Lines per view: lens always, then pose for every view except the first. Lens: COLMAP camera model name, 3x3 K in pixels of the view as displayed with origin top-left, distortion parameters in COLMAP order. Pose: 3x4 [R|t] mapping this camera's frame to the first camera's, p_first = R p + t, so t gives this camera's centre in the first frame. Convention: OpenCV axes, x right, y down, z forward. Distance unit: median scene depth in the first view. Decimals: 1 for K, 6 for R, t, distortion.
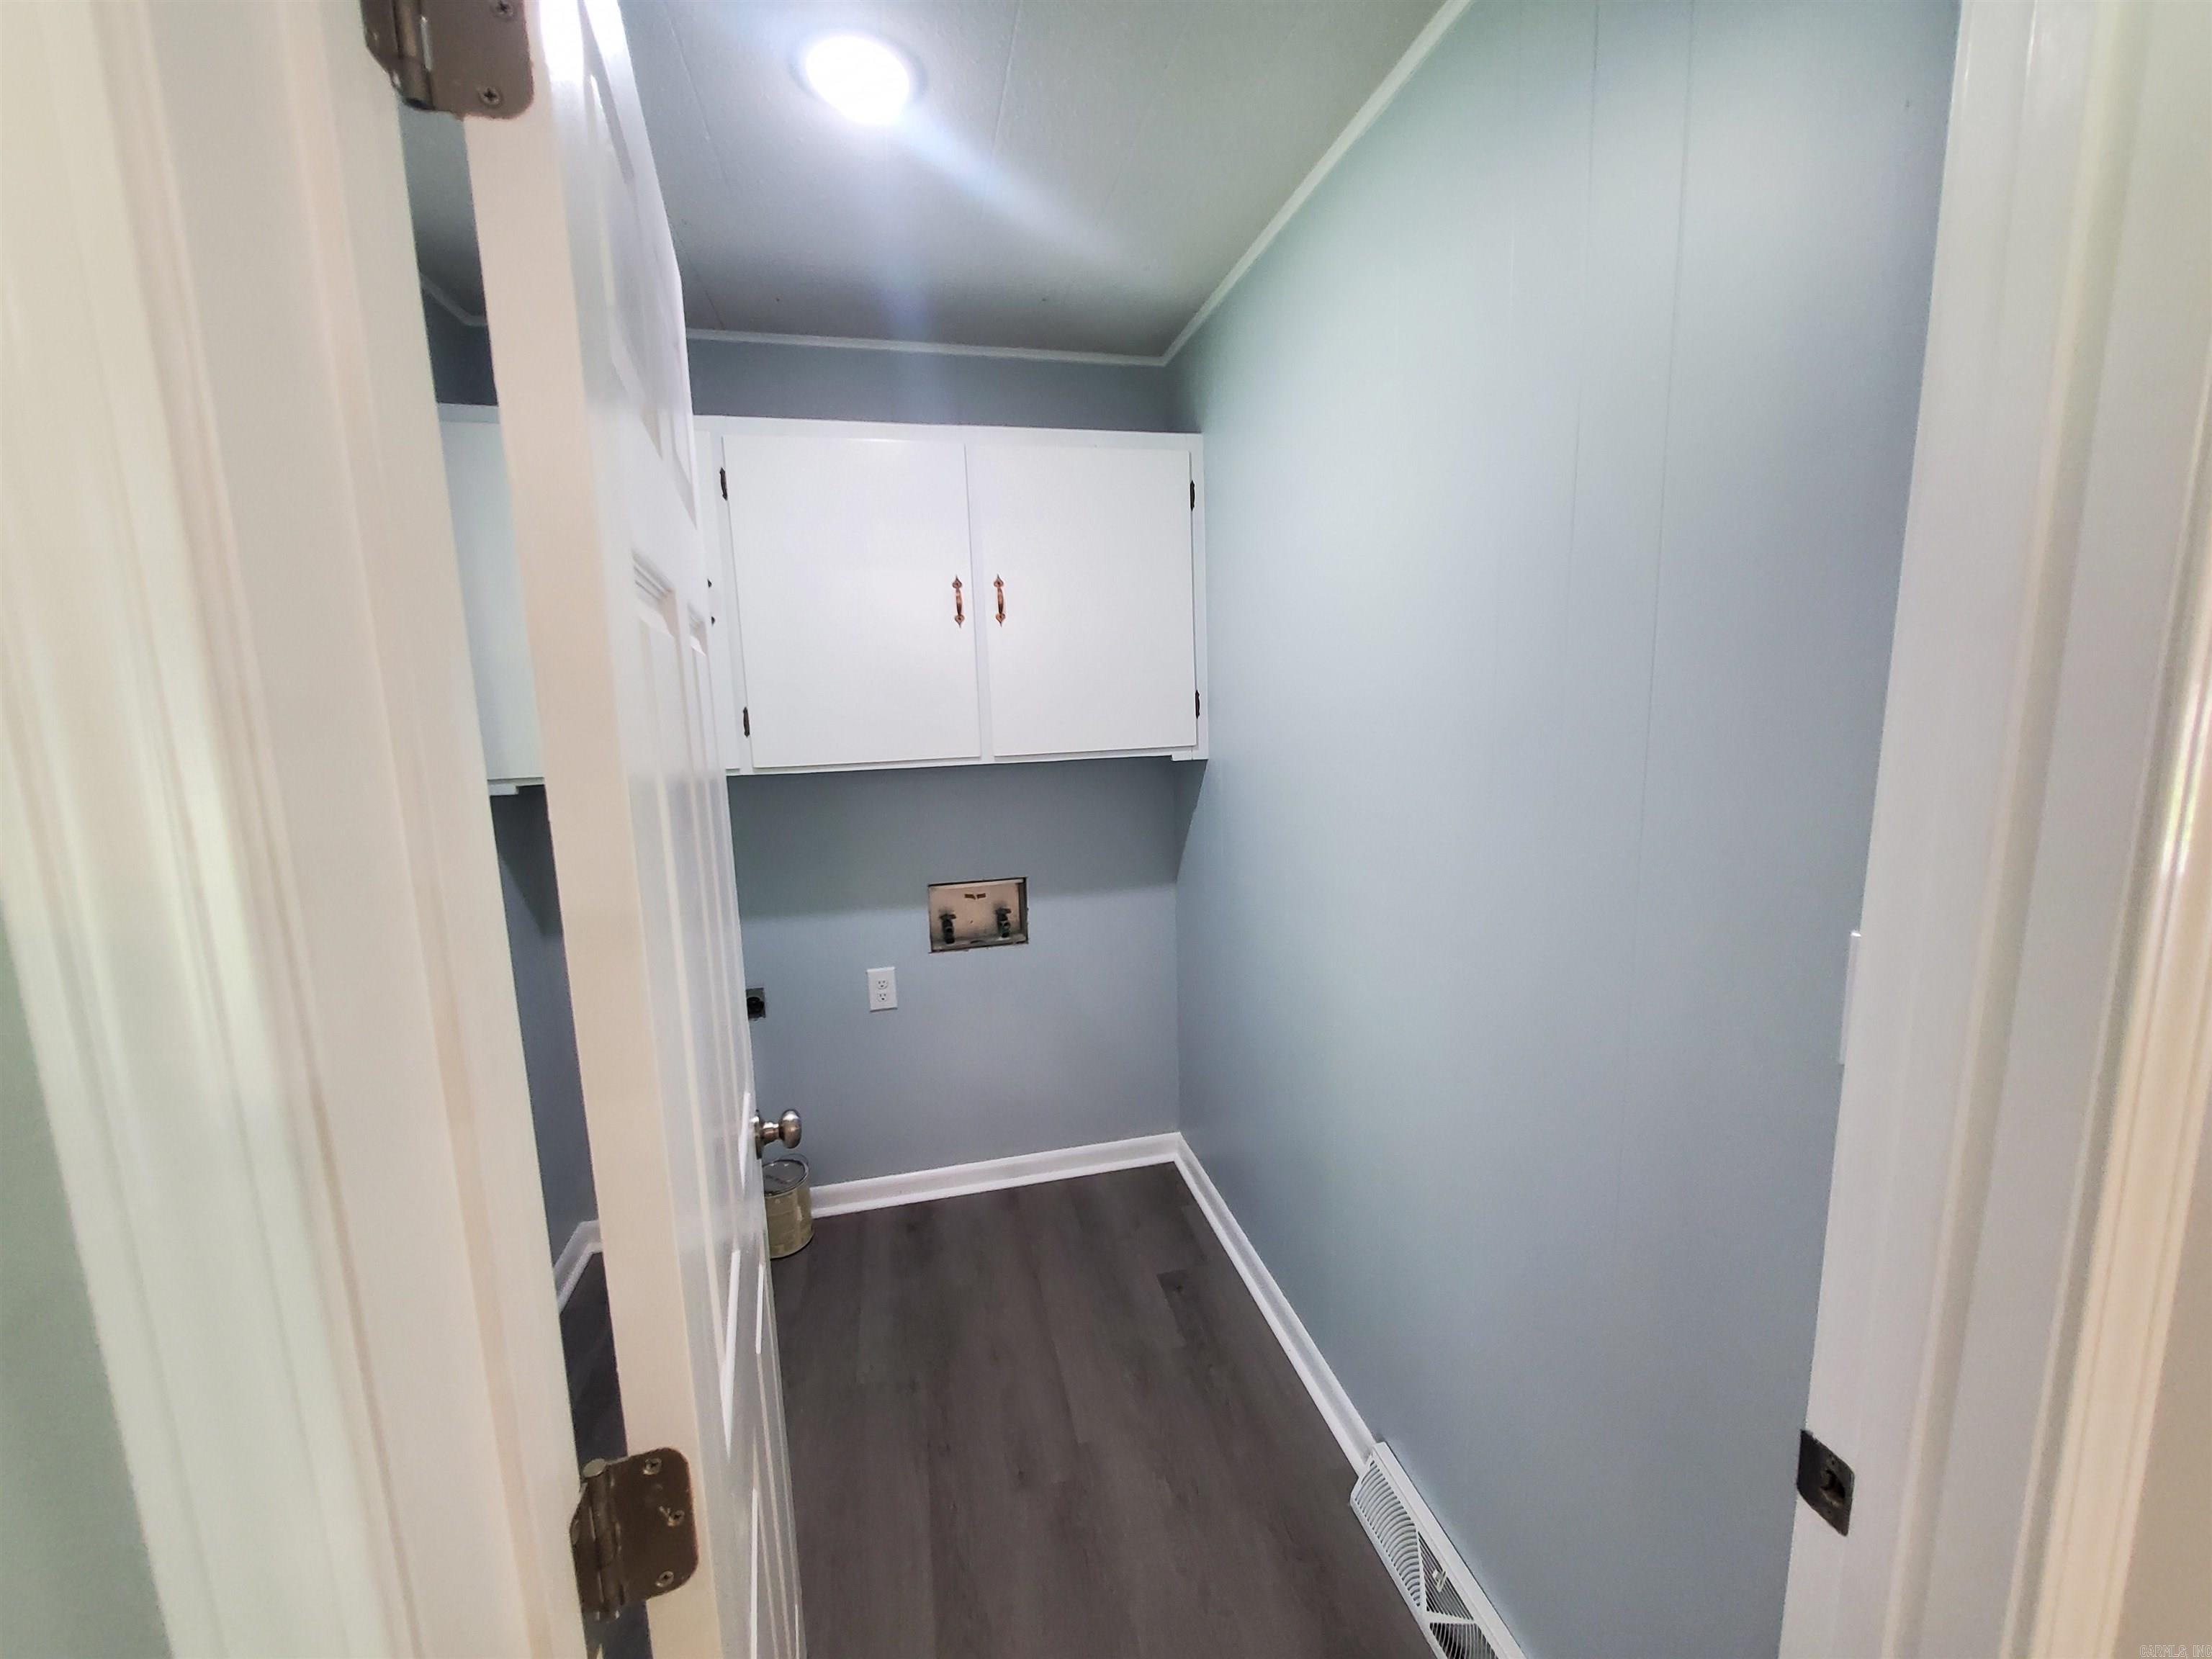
lens RADIAL K [[883.6, 0, 1111.6], [0, 883.6, 822.0], [0, 0, 1]] dist [-0.000761, -0.000485]
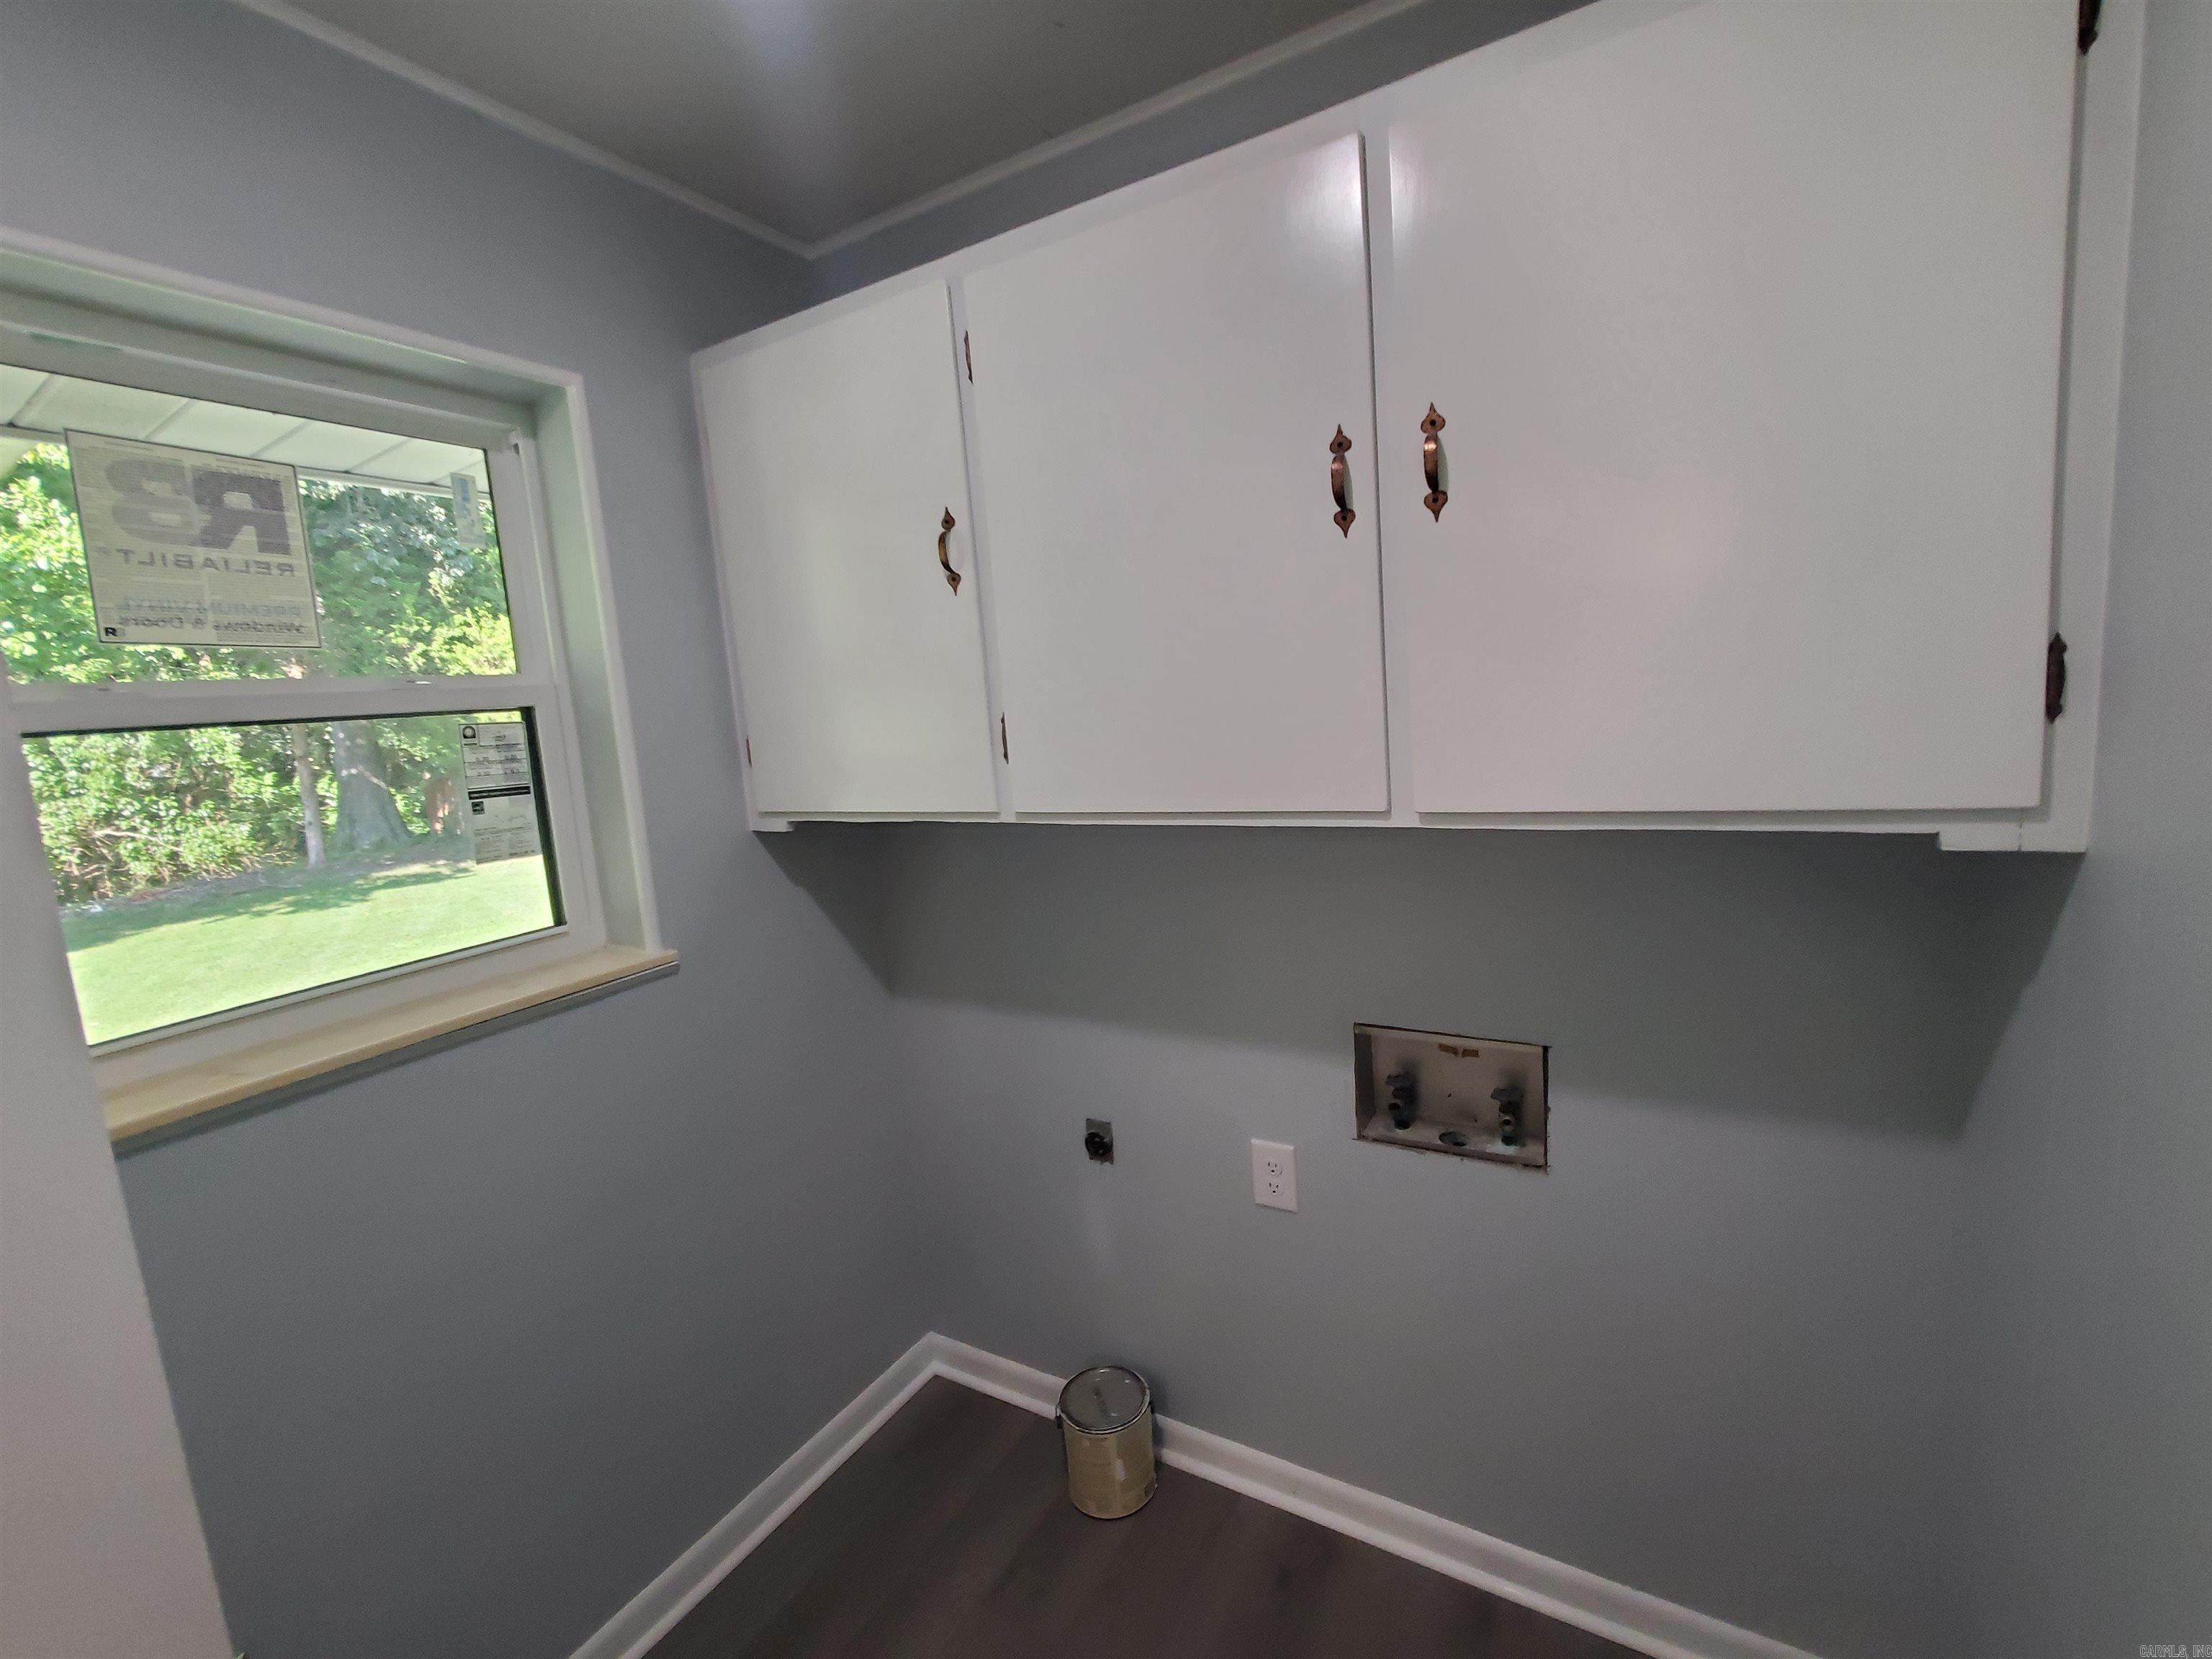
lens RADIAL K [[978.5, 0, 967.2], [0, 978.5, 857.6], [0, 0, 1]] dist [-0.022235, 0.000103]
pose [[0.708457, 0.079001, -0.701319, 0.056770], [-0.076682, 0.996449, 0.034784, -0.045827], [0.701576, 0.029135, 0.711999, 0.434656]]
